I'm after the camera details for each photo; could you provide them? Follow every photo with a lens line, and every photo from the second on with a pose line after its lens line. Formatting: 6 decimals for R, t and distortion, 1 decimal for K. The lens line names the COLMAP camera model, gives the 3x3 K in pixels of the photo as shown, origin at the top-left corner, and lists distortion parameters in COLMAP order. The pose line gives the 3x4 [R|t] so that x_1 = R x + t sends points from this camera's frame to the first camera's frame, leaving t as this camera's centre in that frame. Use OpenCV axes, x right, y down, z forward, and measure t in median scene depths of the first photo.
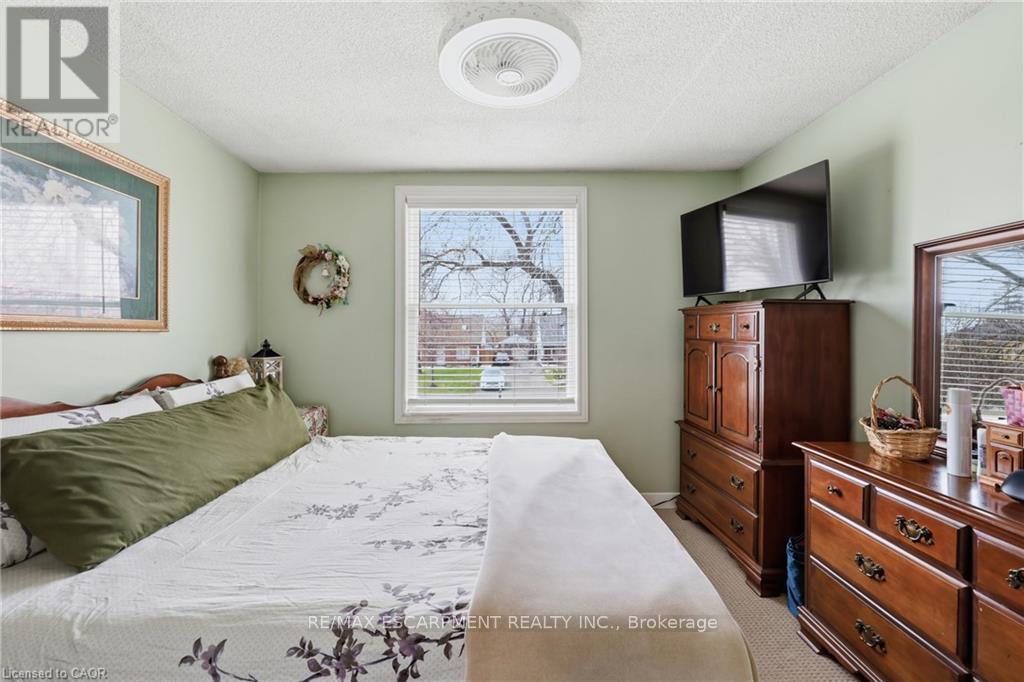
lens RADIAL K [[412.7, 0, 502.7], [0, 412.7, 336.1], [0, 0, 1]] dist [-0.000061, -0.000159]
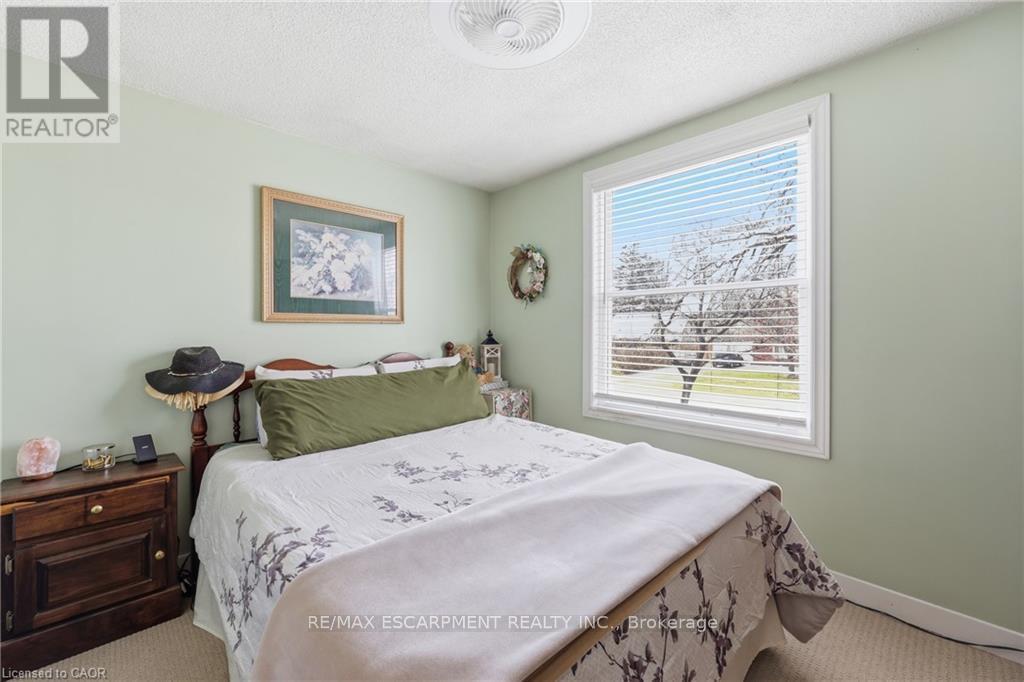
lens RADIAL K [[412.7, 0, 502.7], [0, 412.7, 336.1], [0, 0, 1]] dist [-0.000061, -0.000159]
pose [[0.686916, 0.012905, -0.726622, 0.611542], [-0.003659, 0.999891, 0.014299, 0.015055], [0.726728, -0.007163, 0.686888, 0.350871]]
